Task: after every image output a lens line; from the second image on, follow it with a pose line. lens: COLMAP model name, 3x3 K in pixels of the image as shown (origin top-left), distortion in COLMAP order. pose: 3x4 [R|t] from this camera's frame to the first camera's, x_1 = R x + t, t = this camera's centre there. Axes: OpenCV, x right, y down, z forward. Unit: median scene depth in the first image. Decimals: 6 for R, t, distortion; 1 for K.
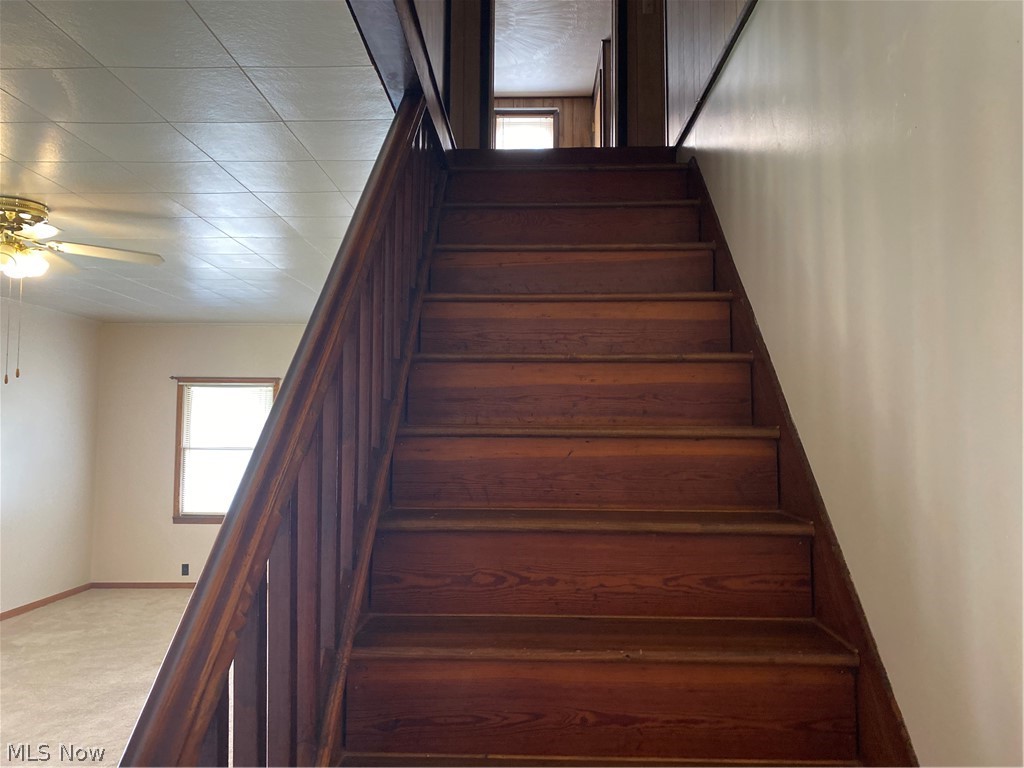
lens RADIAL K [[783.8, 0, 516.5], [0, 783.8, 379.7], [0, 0, 1]] dist [0.073347, -0.065688]
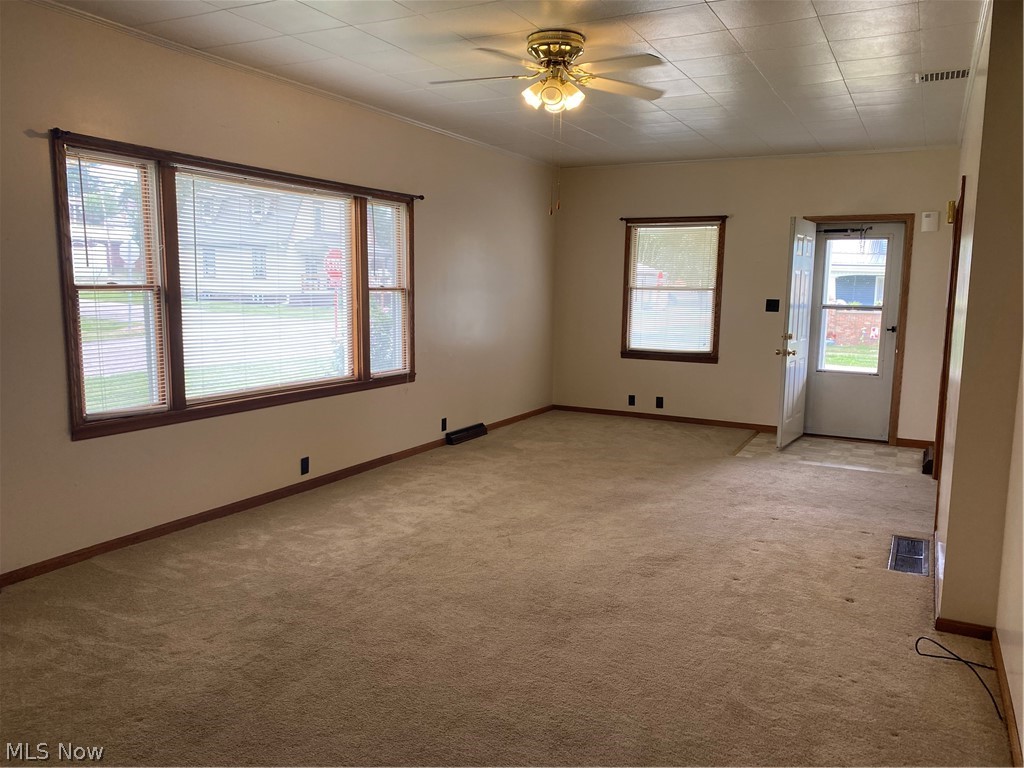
lens RADIAL K [[783.8, 0, 516.5], [0, 783.8, 379.7], [0, 0, 1]] dist [0.073347, -0.065688]
pose [[0.895082, 0.066678, -0.440887, -0.088962], [0.016129, 0.983268, 0.181450, 0.015129], [0.445609, -0.169524, 0.879030, -0.005316]]
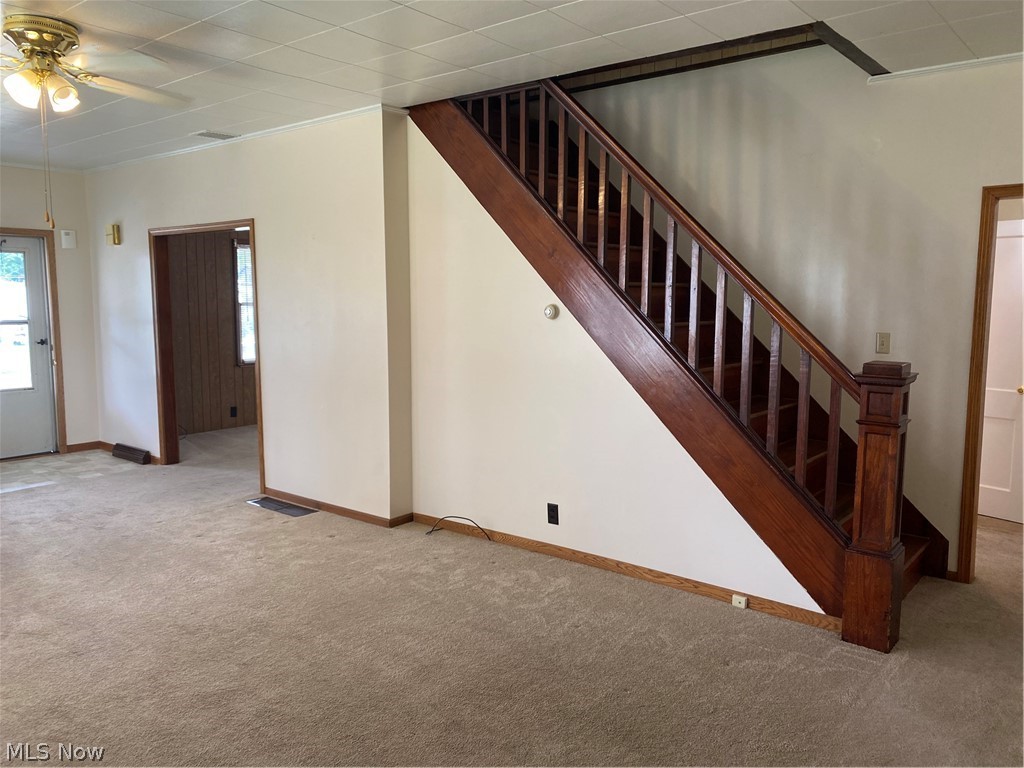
lens RADIAL K [[783.8, 0, 516.5], [0, 783.8, 379.7], [0, 0, 1]] dist [0.073347, -0.065688]
pose [[0.615988, -0.088483, 0.782770, -0.492524], [-0.049967, 0.987282, 0.150922, 0.005707], [-0.786169, -0.132079, 0.603733, -0.007259]]
